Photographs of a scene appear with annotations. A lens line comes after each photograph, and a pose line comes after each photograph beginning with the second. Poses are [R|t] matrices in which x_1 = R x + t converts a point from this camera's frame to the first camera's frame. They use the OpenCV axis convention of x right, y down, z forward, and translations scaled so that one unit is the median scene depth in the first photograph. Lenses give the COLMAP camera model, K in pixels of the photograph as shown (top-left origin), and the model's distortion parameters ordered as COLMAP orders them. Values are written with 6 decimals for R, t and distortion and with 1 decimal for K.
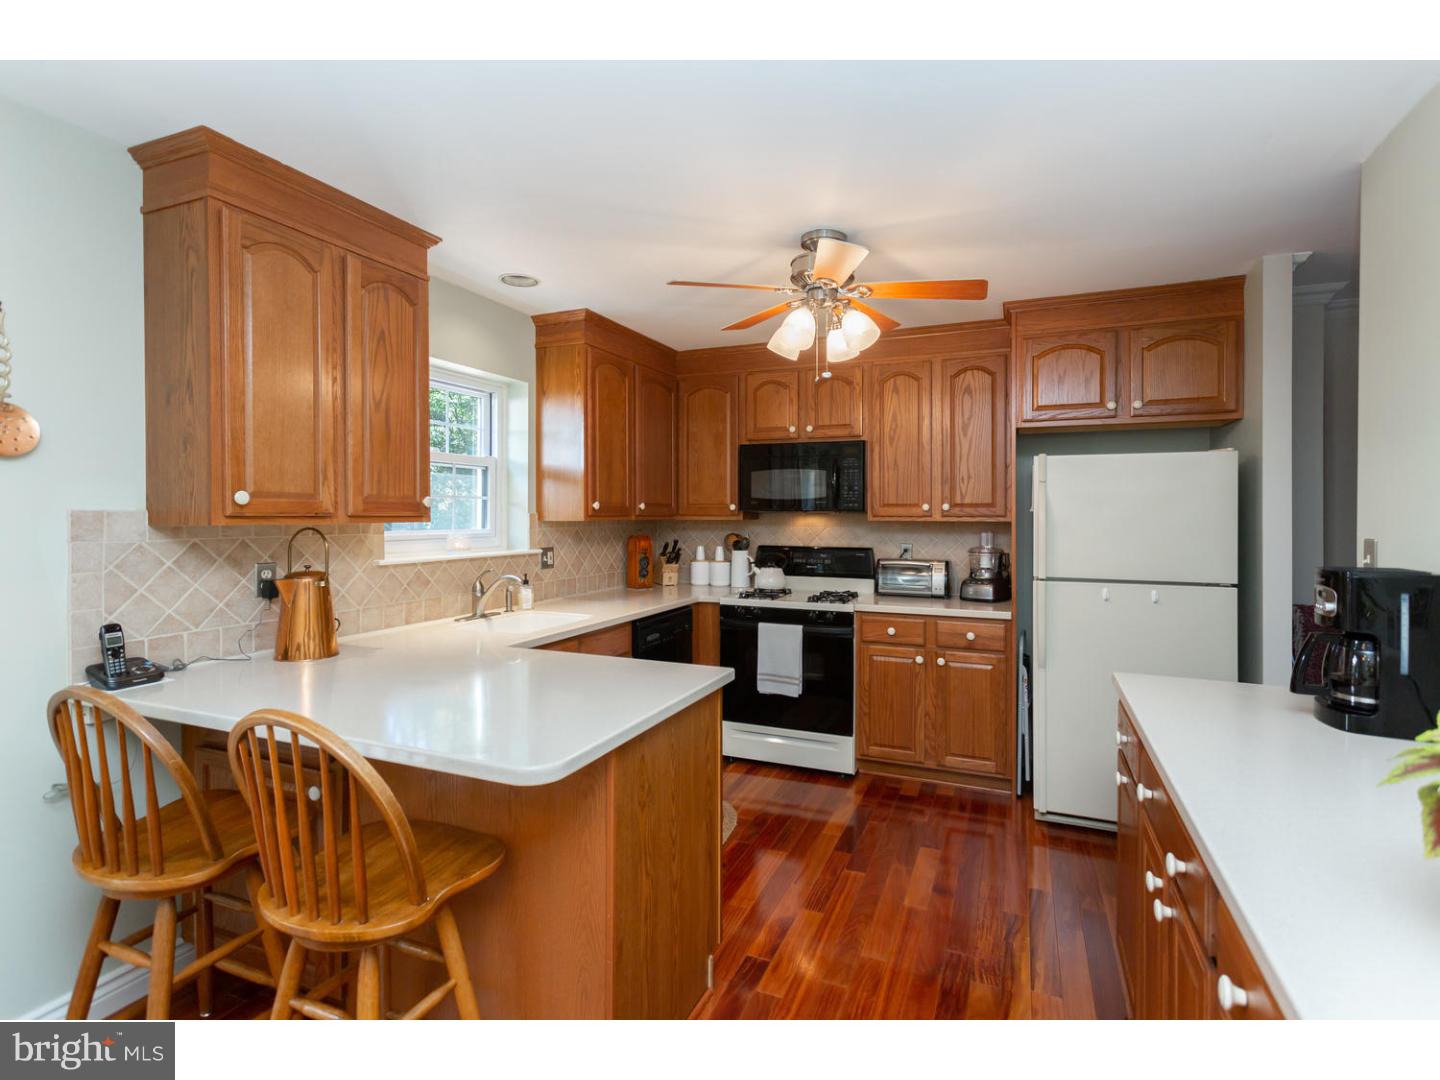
lens RADIAL K [[688.5, 0, 721.9], [0, 688.5, 502.5], [0, 0, 1]] dist [0.000821, 0.000228]
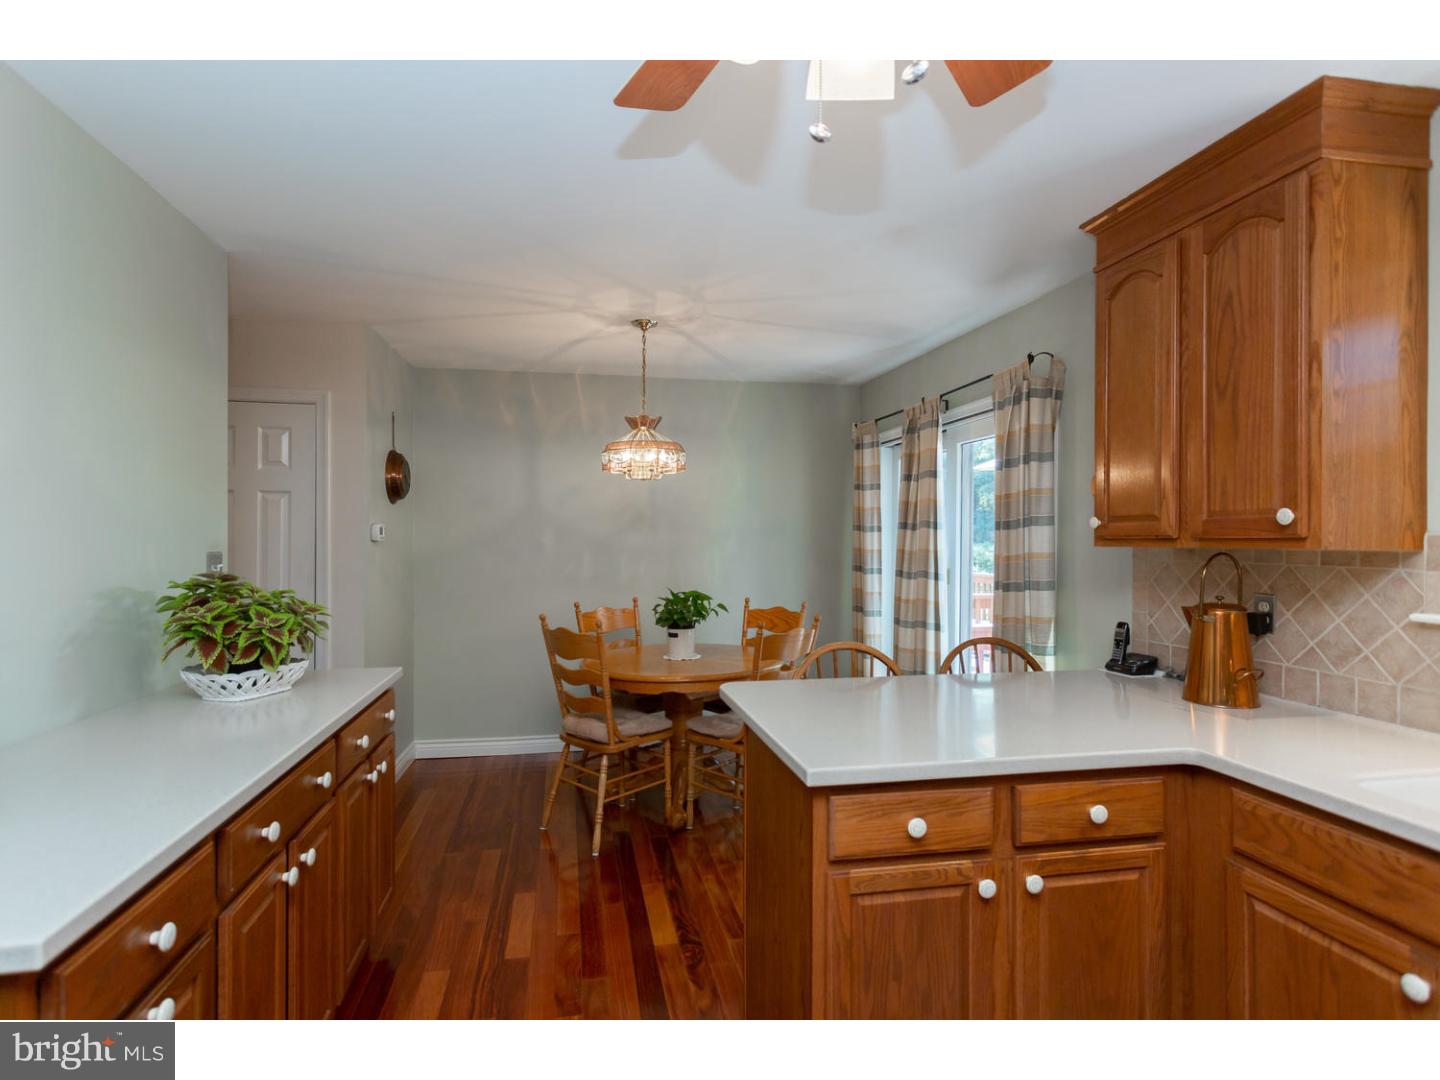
lens RADIAL K [[742.9, 0, 719.6], [0, 742.9, 536.0], [0, 0, 1]] dist [0.000488, 0.000601]
pose [[-0.819353, -0.007379, -0.573242, 0.275690], [0.004125, 0.999815, -0.018766, 0.018676], [0.573275, -0.017741, -0.819171, 0.864576]]
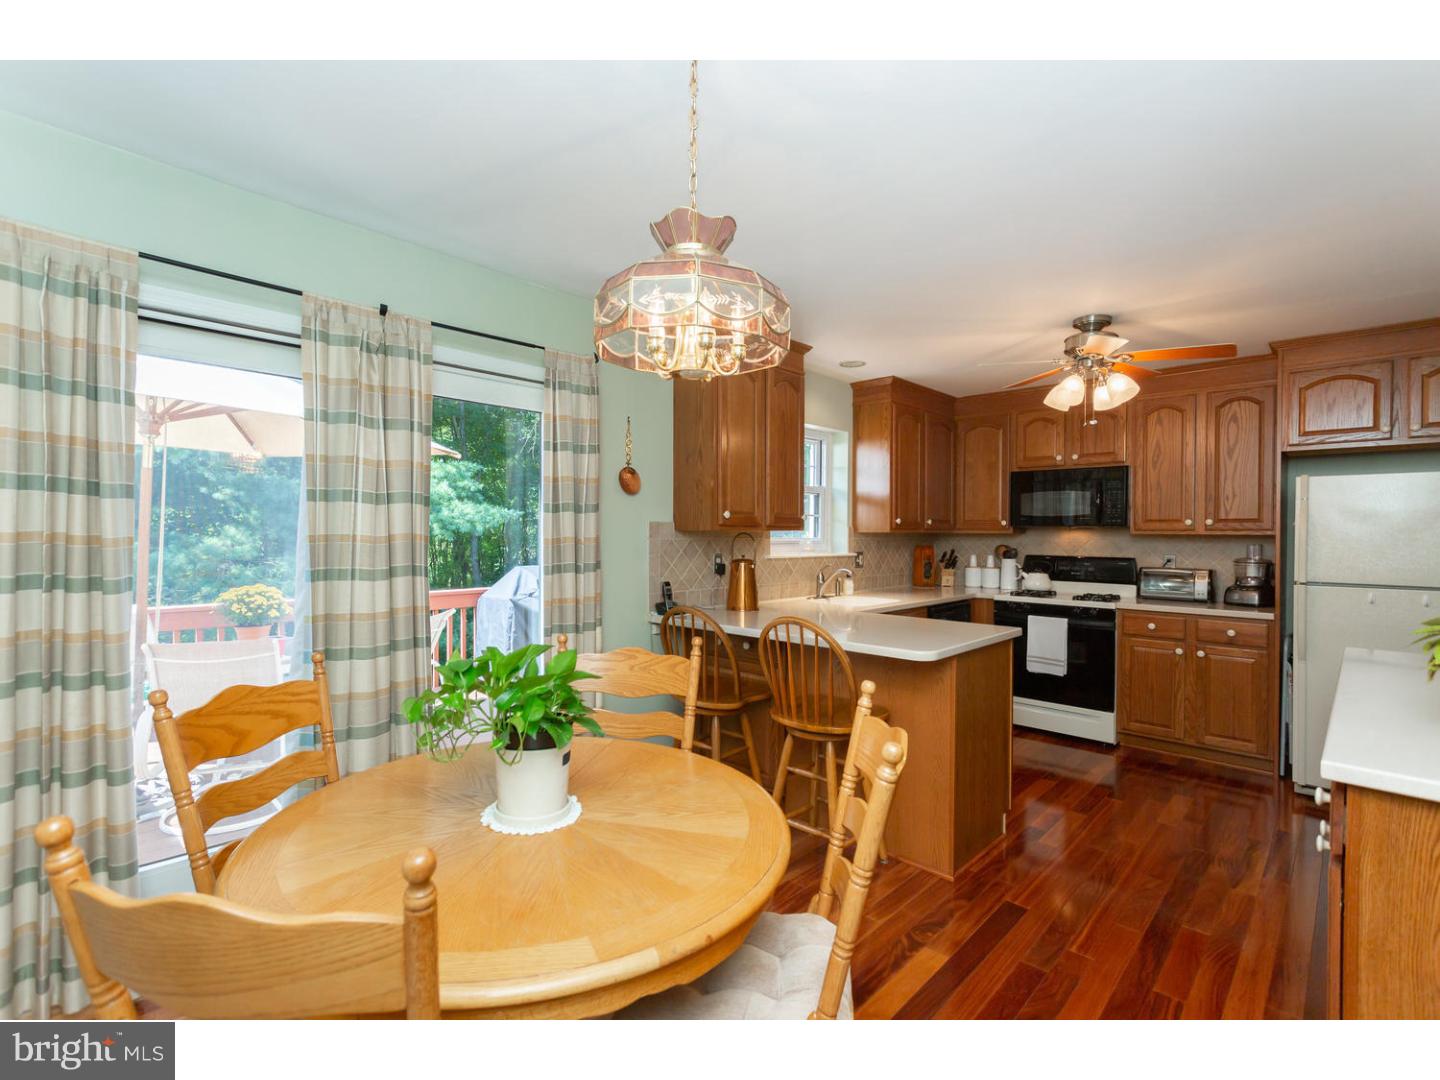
lens RADIAL K [[681.3, 0, 717.4], [0, 681.3, 536.8], [0, 0, 1]] dist [0.000590, 0.011055]
pose [[0.941166, 0.005557, -0.337898, -0.062199], [0.001181, 0.999805, 0.019730, 0.008159], [0.337942, -0.018968, 0.940976, -0.359455]]
